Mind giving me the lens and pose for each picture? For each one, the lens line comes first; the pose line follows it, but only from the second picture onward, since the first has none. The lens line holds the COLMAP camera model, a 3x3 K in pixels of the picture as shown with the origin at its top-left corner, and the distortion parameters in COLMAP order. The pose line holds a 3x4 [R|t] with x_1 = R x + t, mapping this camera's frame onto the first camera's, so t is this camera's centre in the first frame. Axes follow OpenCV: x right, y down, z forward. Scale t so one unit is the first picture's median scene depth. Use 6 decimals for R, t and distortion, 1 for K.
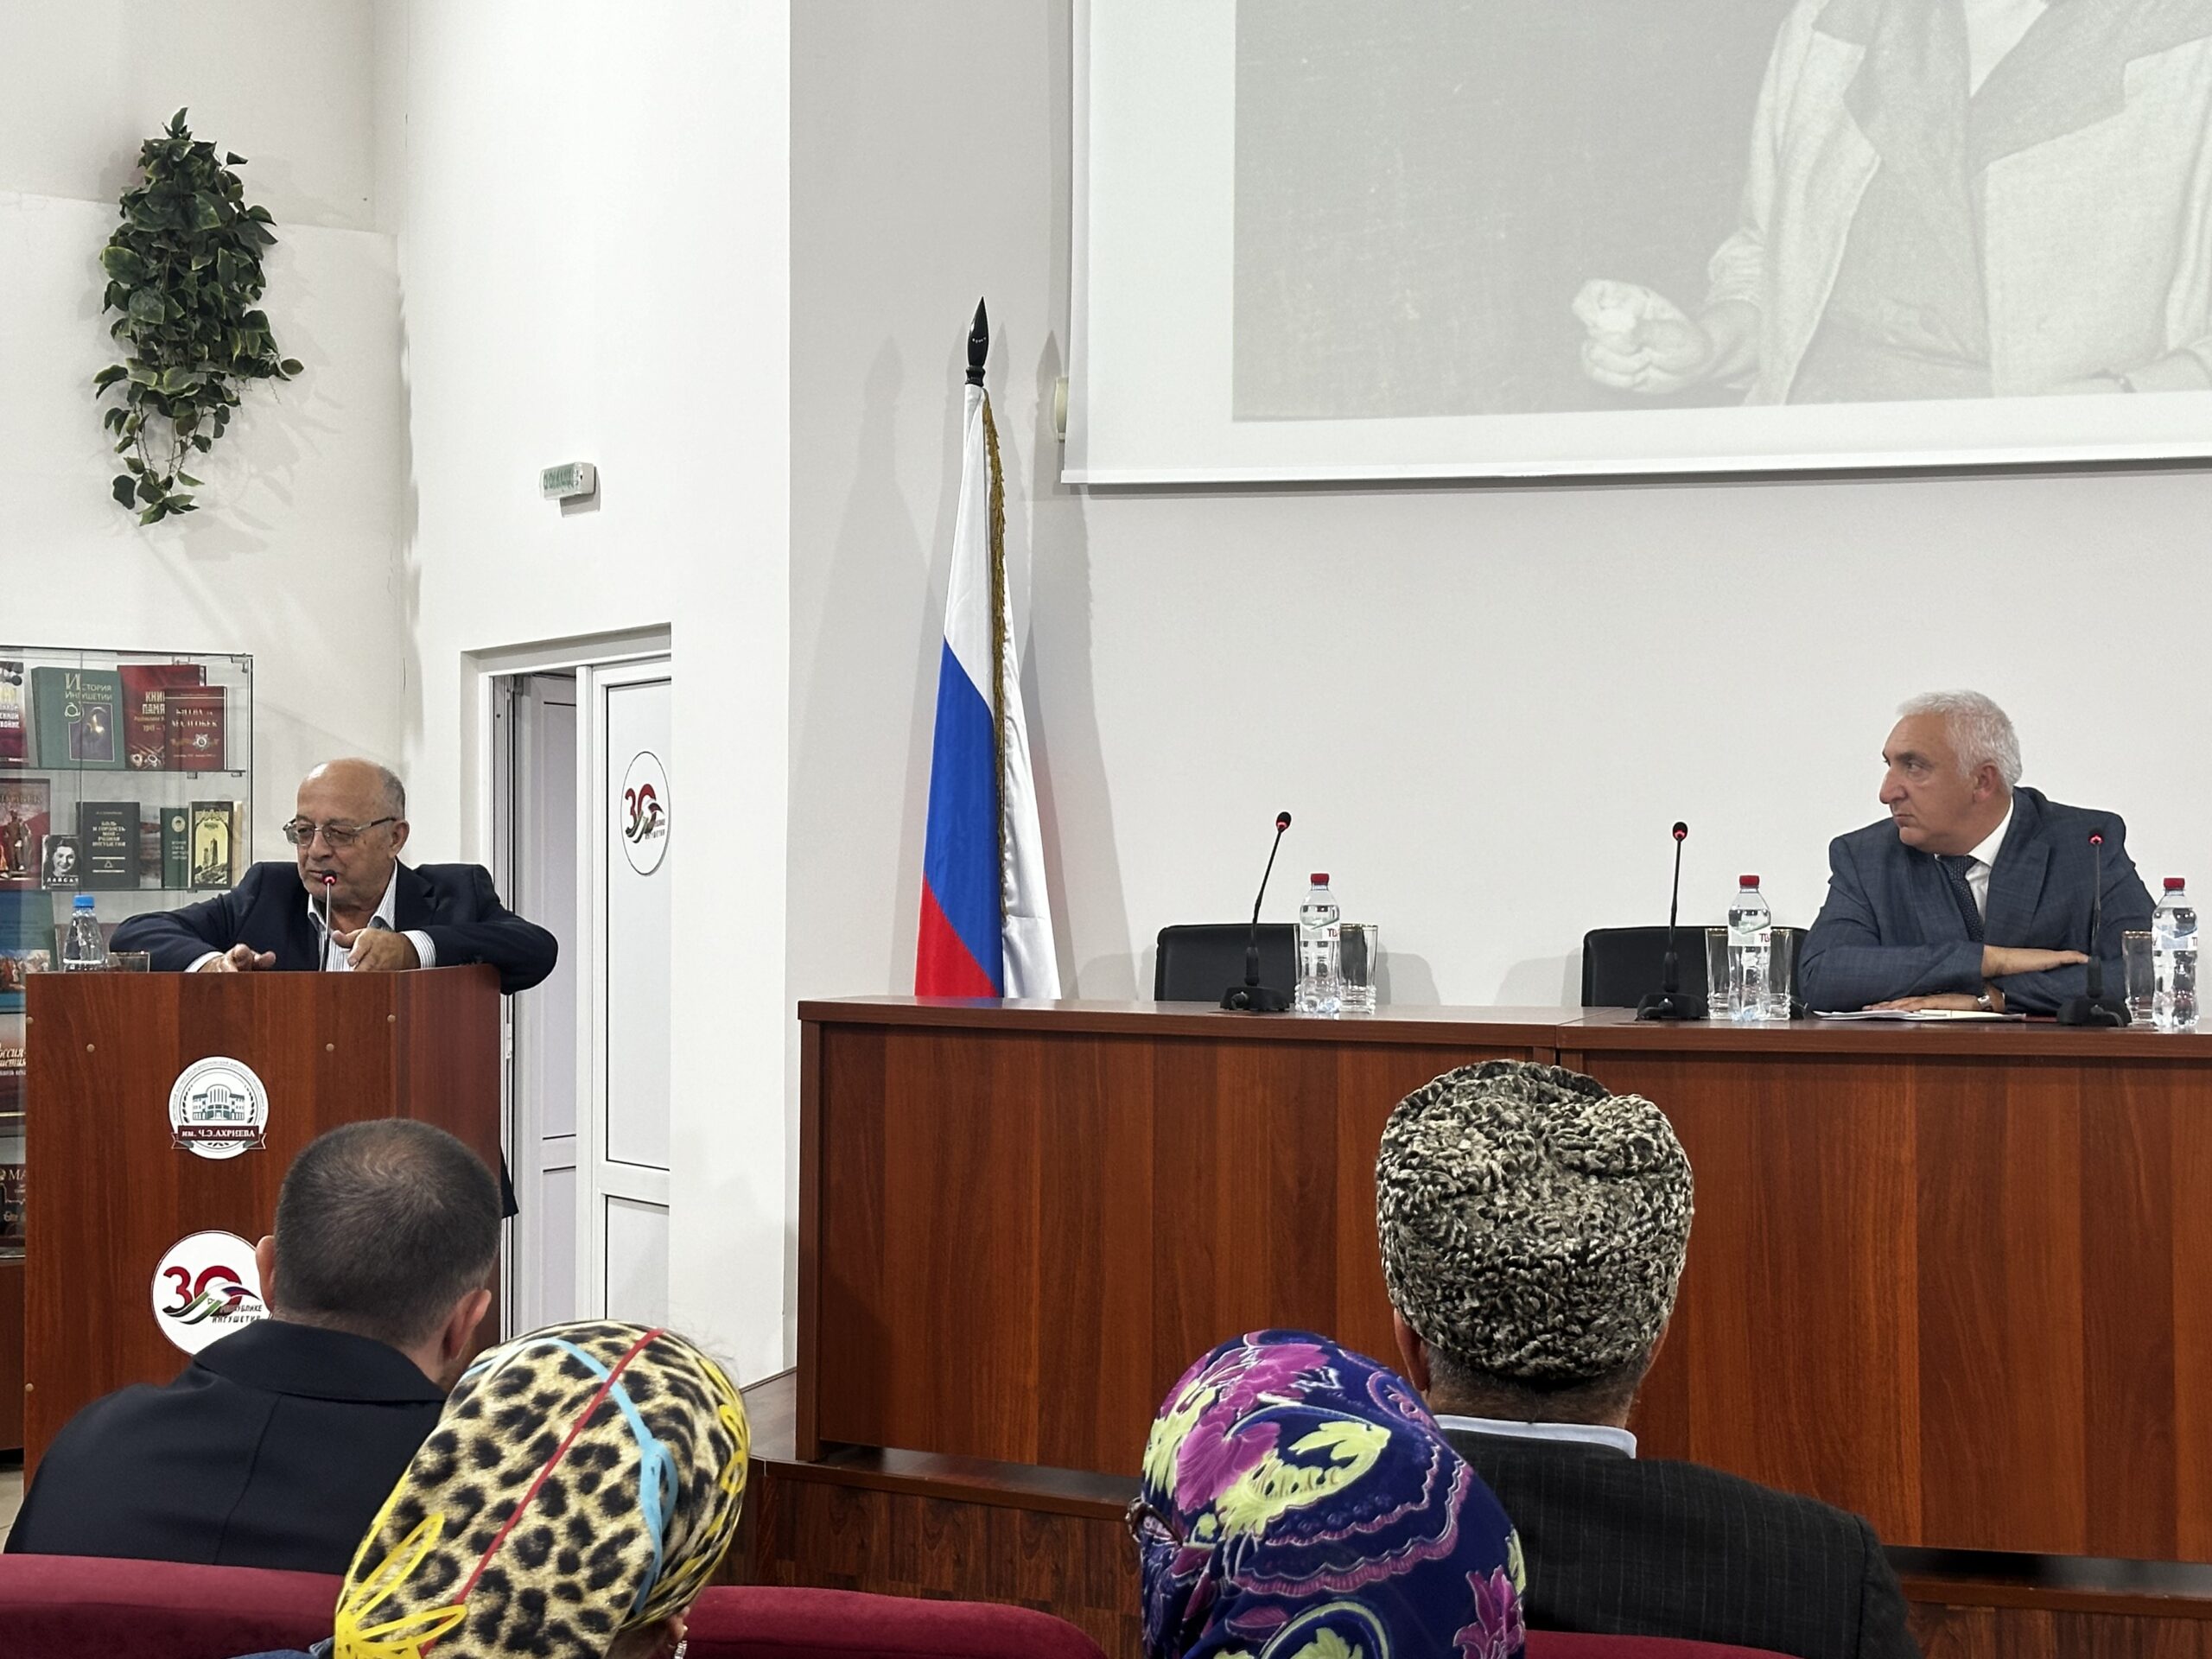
lens RADIAL K [[3605.0, 0, 1106.0], [0, 3605.0, 829.5], [0, 0, 1]] dist [-0.050392, 1.279181]
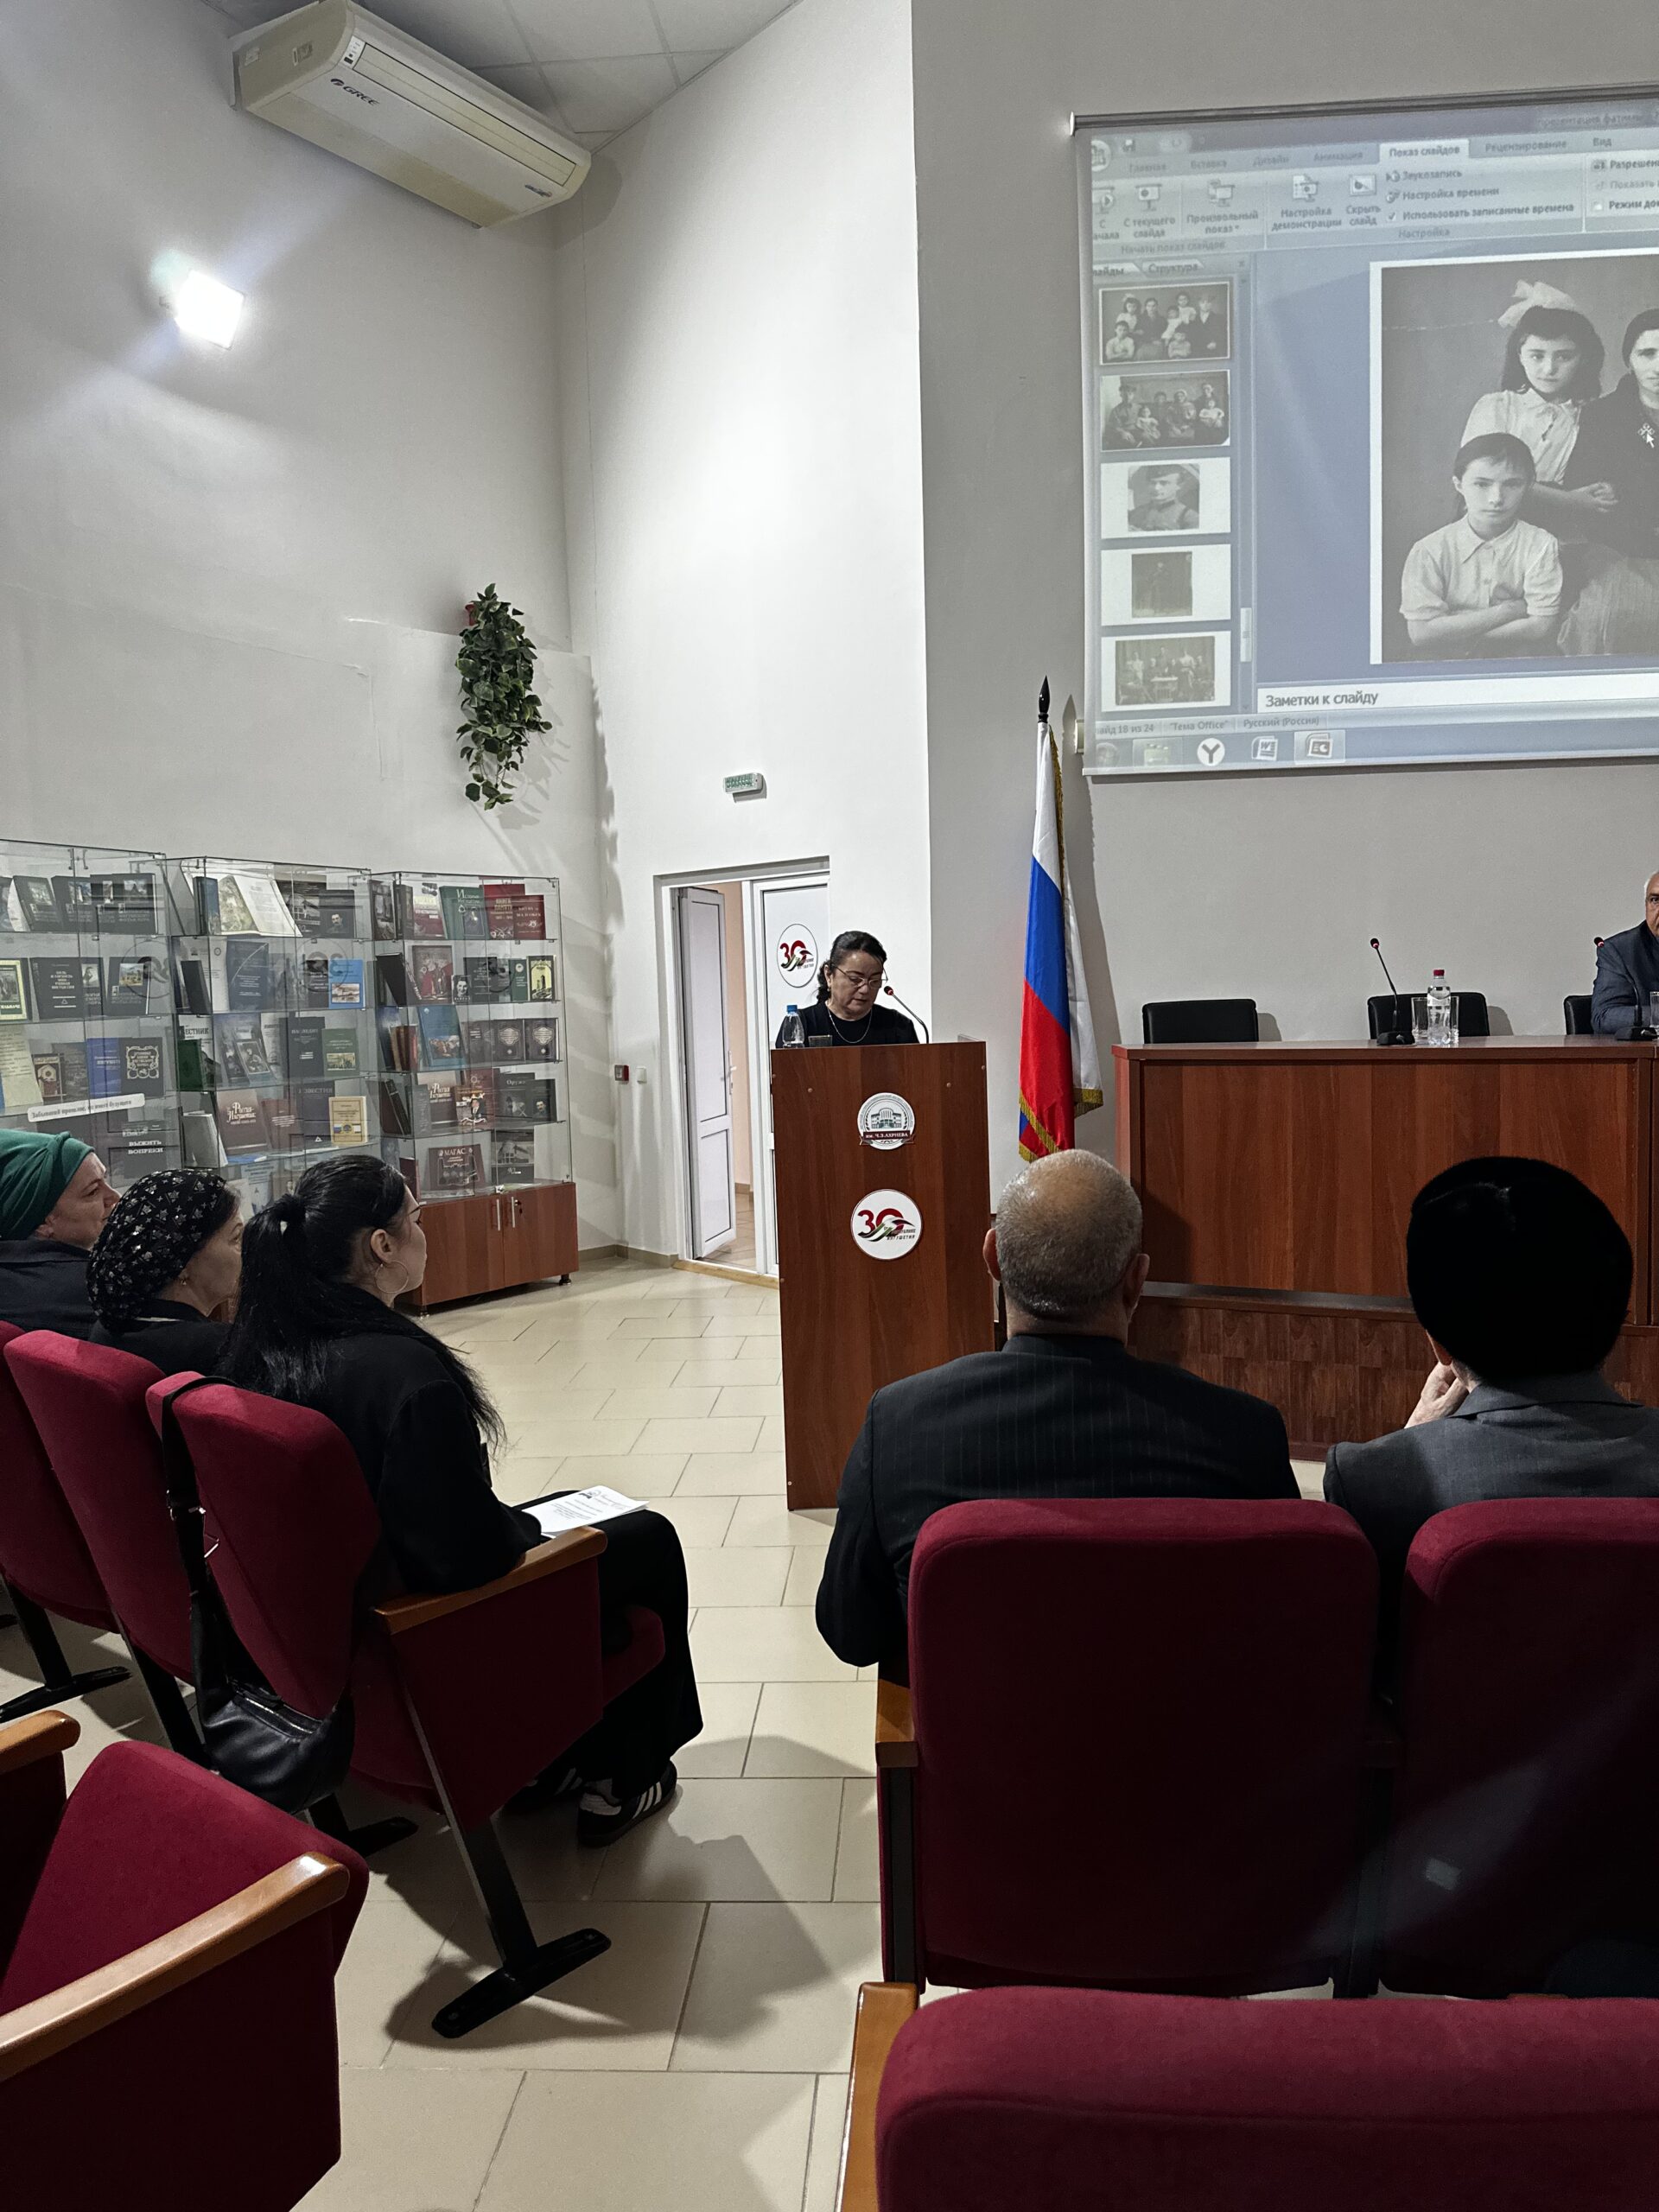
lens RADIAL K [[1556.1, 0, 841.2], [0, 1556.1, 1099.0], [0, 0, 1]] dist [0.164780, -0.213069]
pose [[0.984582, -0.041755, 0.169865, -0.352912], [0.026790, 0.995630, 0.089456, -0.002956], [-0.172858, -0.083526, 0.981399, 0.221394]]
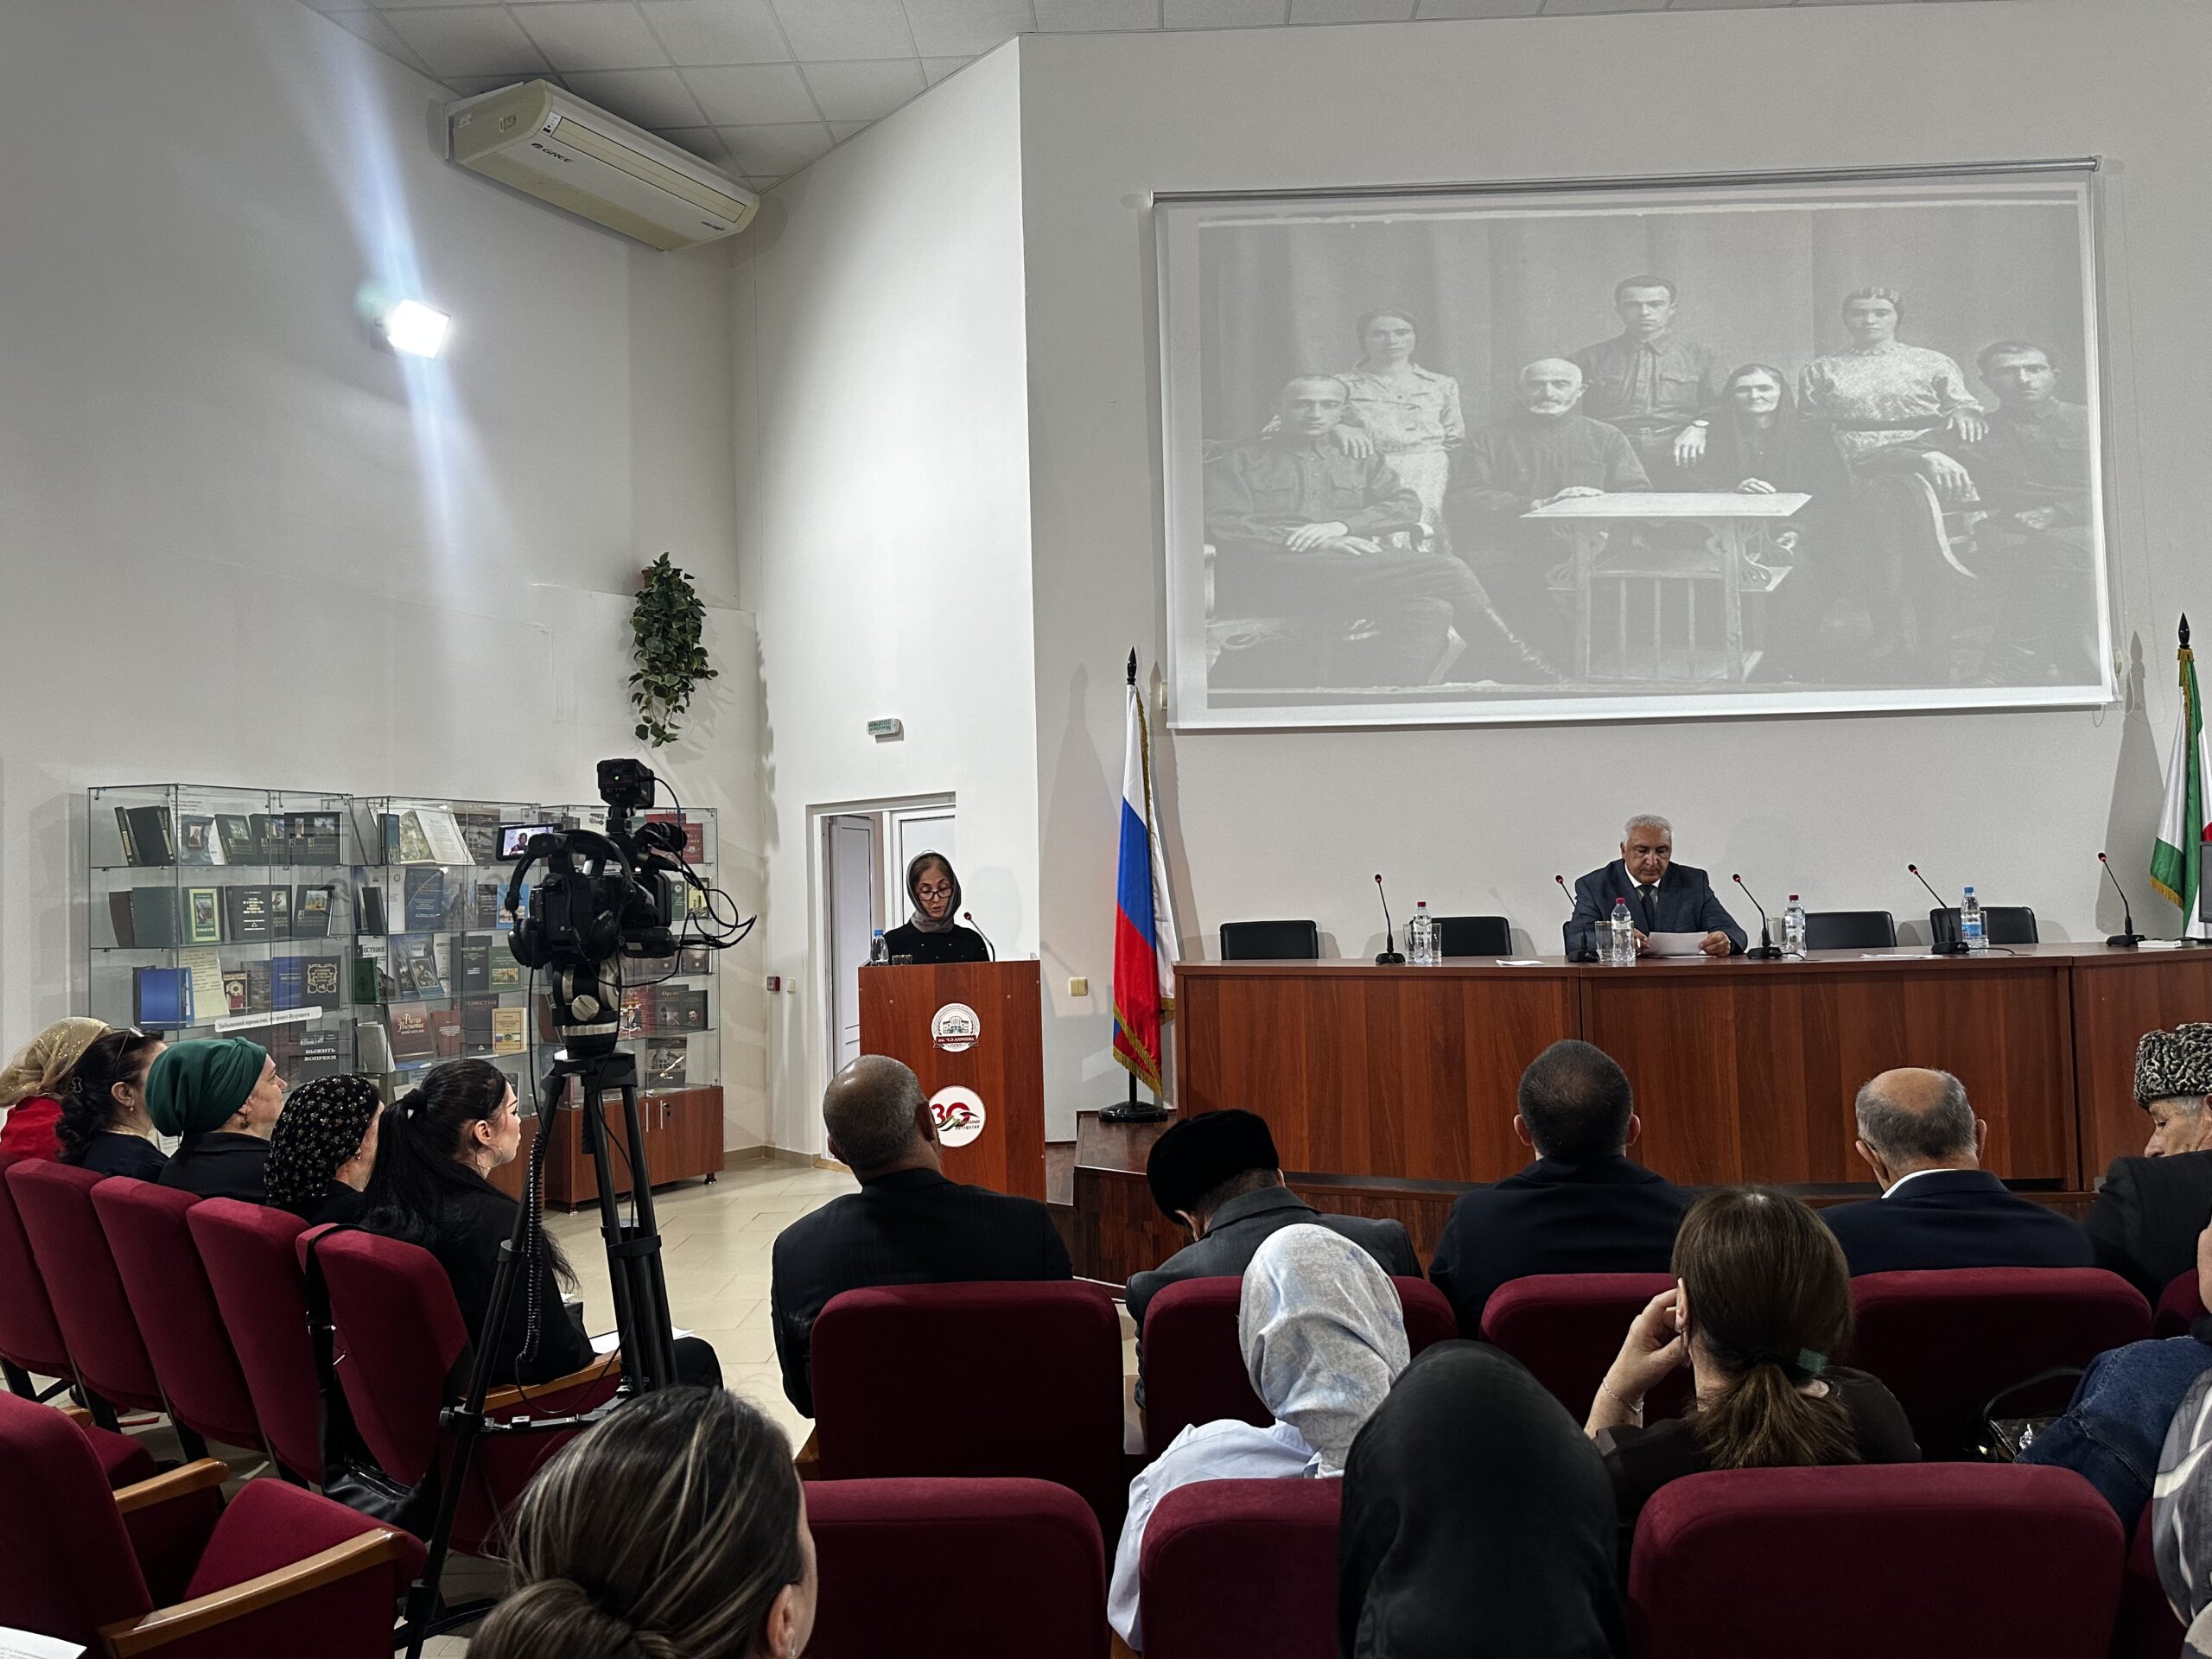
lens RADIAL K [[1542.7, 0, 1131.3], [0, 1542.7, 839.3], [0, 0, 1]] dist [0.102110, -0.136951]
pose [[0.973903, -0.018969, 0.226170, -0.309068], [0.023315, 0.999591, -0.016561, -0.014077], [-0.225764, 0.021402, 0.973947, 0.081316]]
